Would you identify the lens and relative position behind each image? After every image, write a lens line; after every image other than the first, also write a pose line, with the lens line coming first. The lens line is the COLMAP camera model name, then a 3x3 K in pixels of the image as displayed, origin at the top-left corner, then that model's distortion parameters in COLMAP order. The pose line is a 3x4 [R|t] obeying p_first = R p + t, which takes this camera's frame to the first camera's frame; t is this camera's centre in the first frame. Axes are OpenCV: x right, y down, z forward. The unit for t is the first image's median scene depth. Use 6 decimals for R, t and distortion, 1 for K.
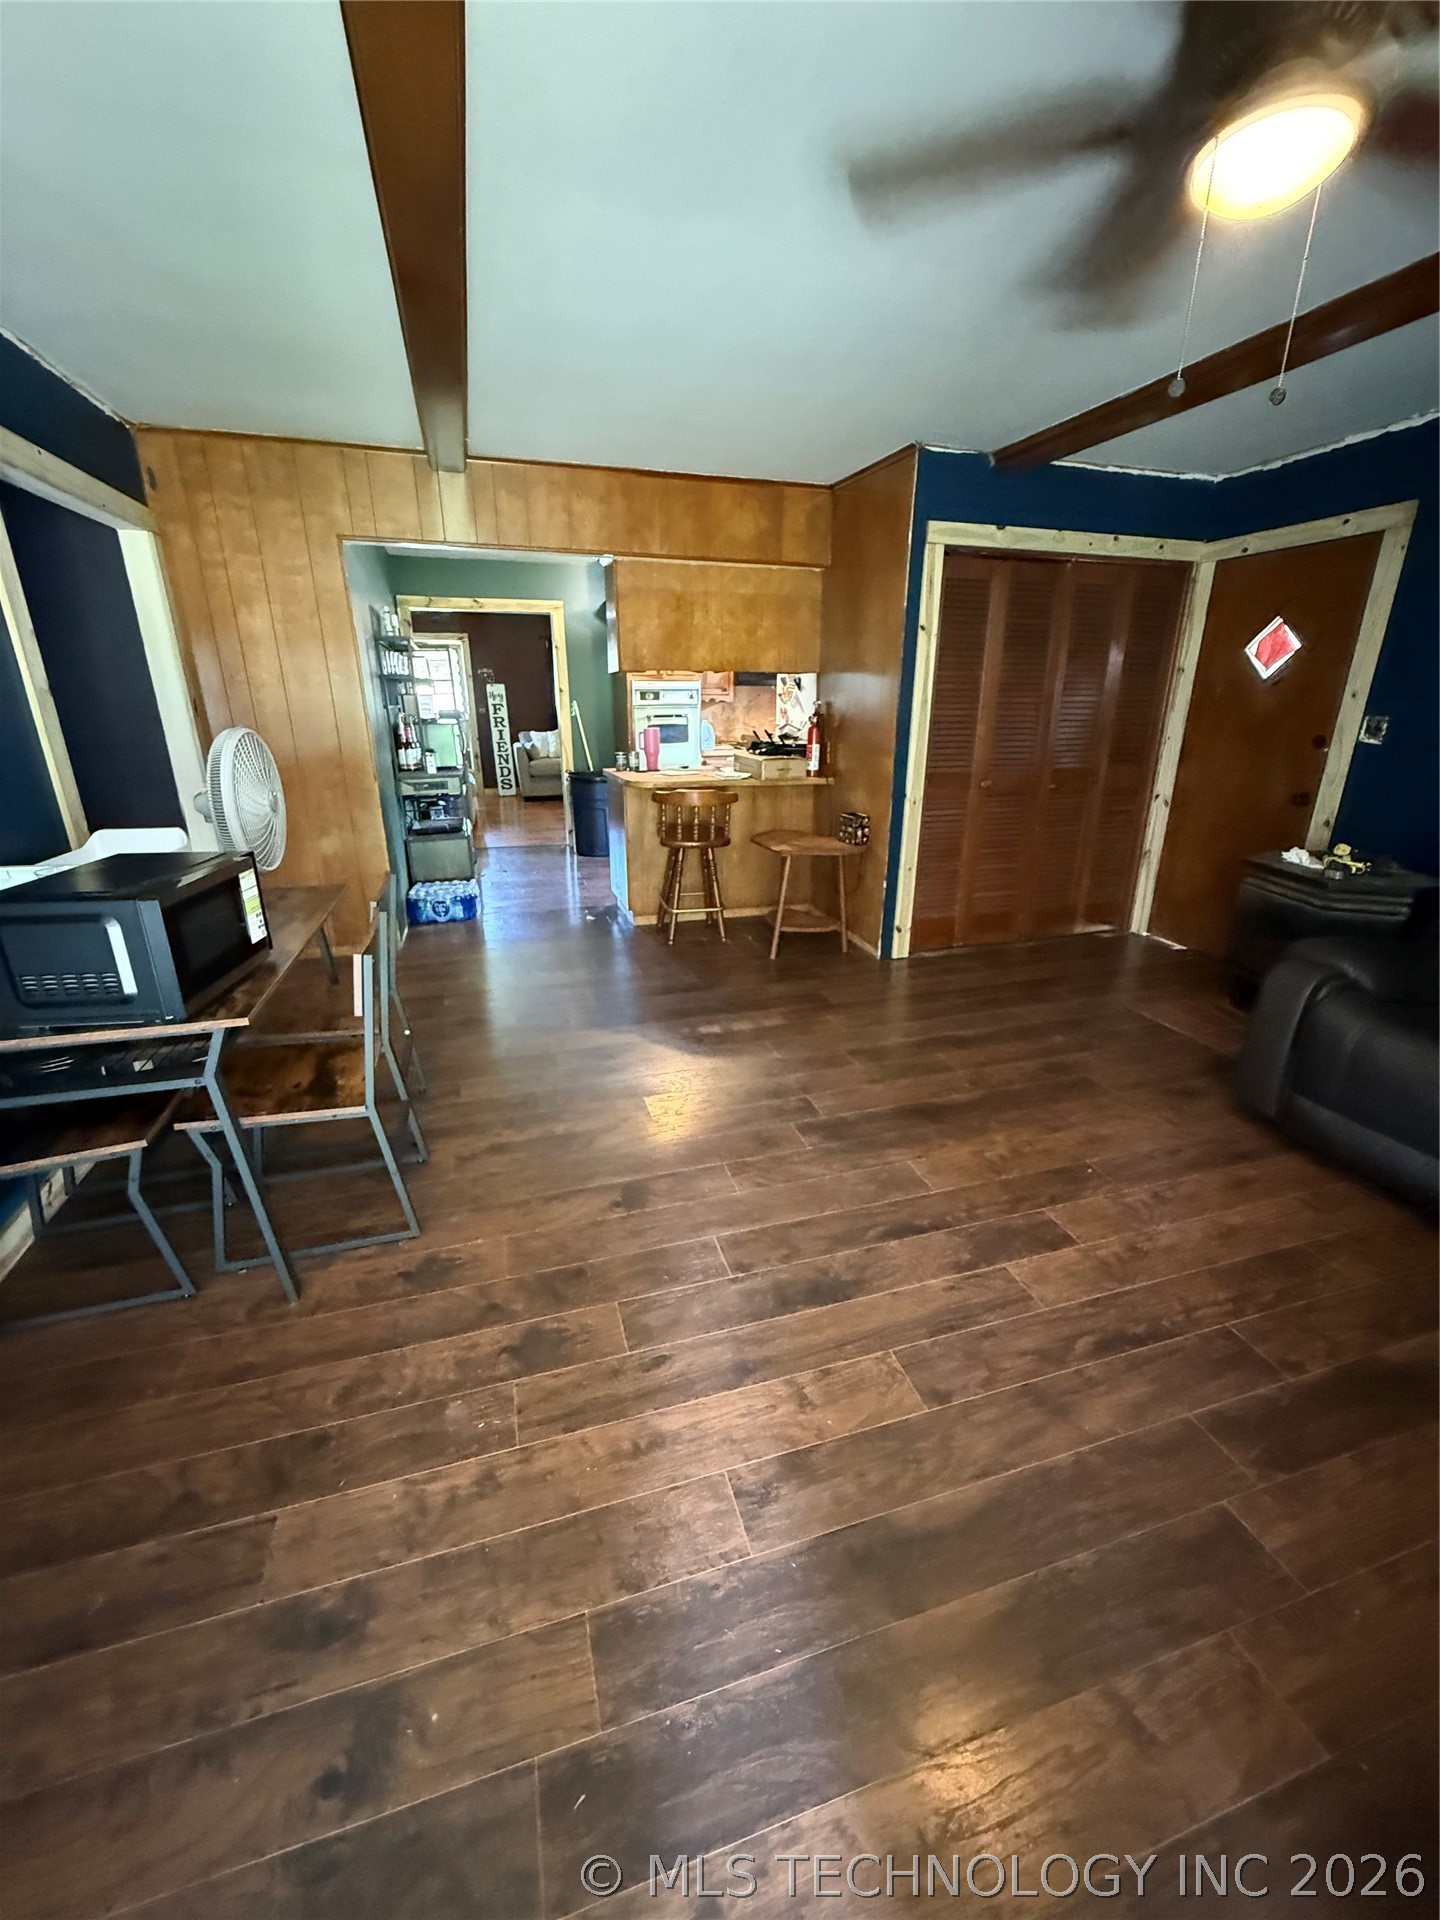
lens RADIAL K [[762.9, 0, 726.2], [0, 762.9, 963.1], [0, 0, 1]] dist [-0.002889, -0.000131]
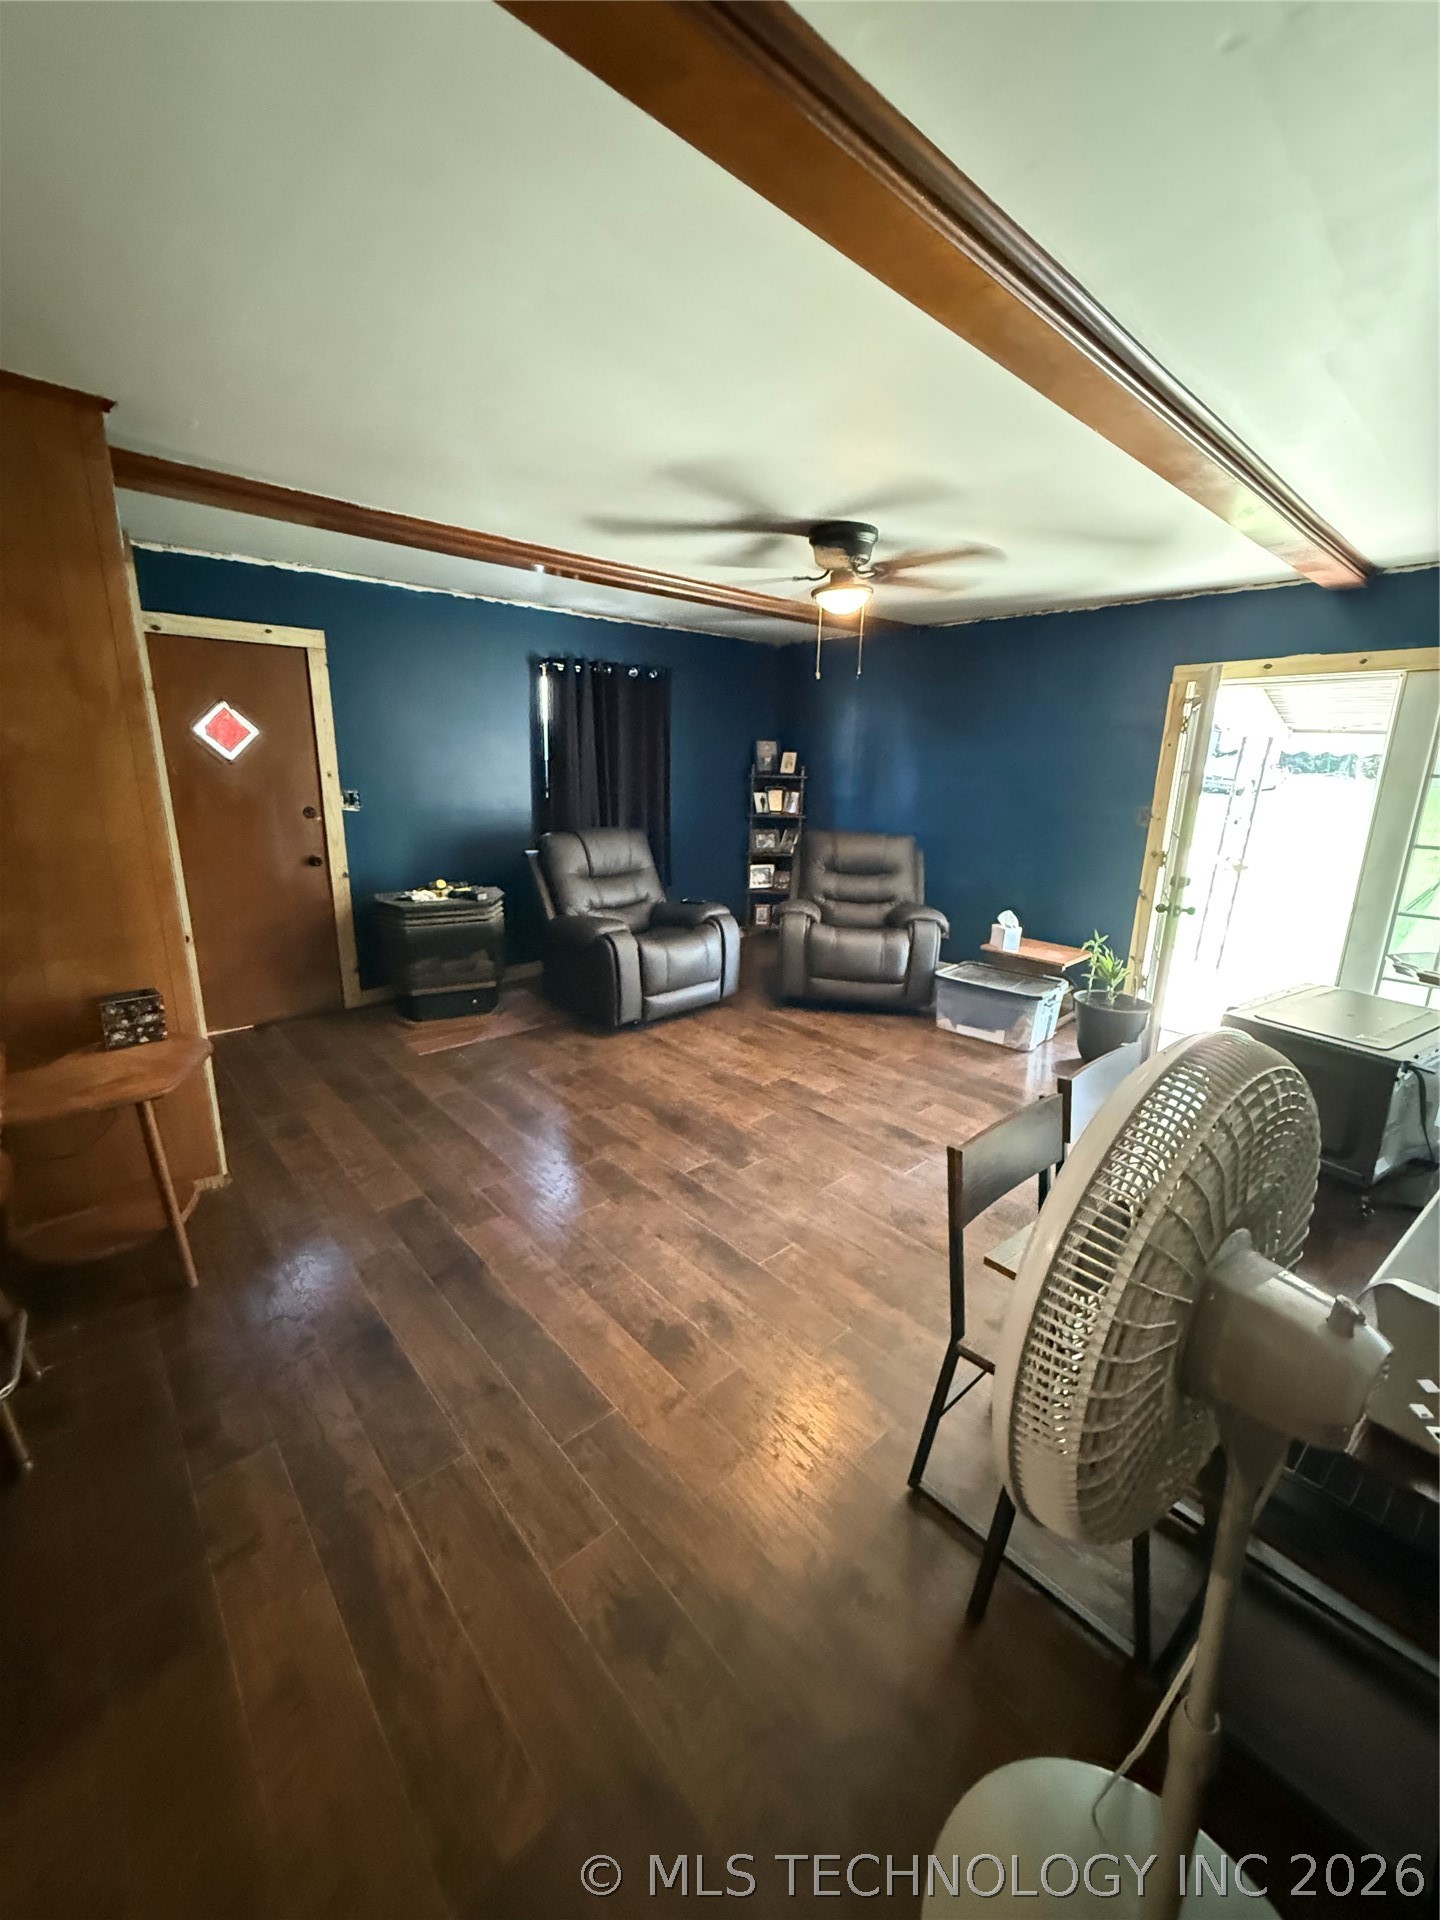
lens RADIAL K [[762.9, 0, 722.8], [0, 762.9, 953.9], [0, 0, 1]] dist [-0.002889, -0.000131]
pose [[-0.414574, -0.227620, 0.881089, -0.836643], [0.283294, 0.887820, 0.362656, -0.492367], [-0.864797, 0.399955, -0.303583, 1.278059]]
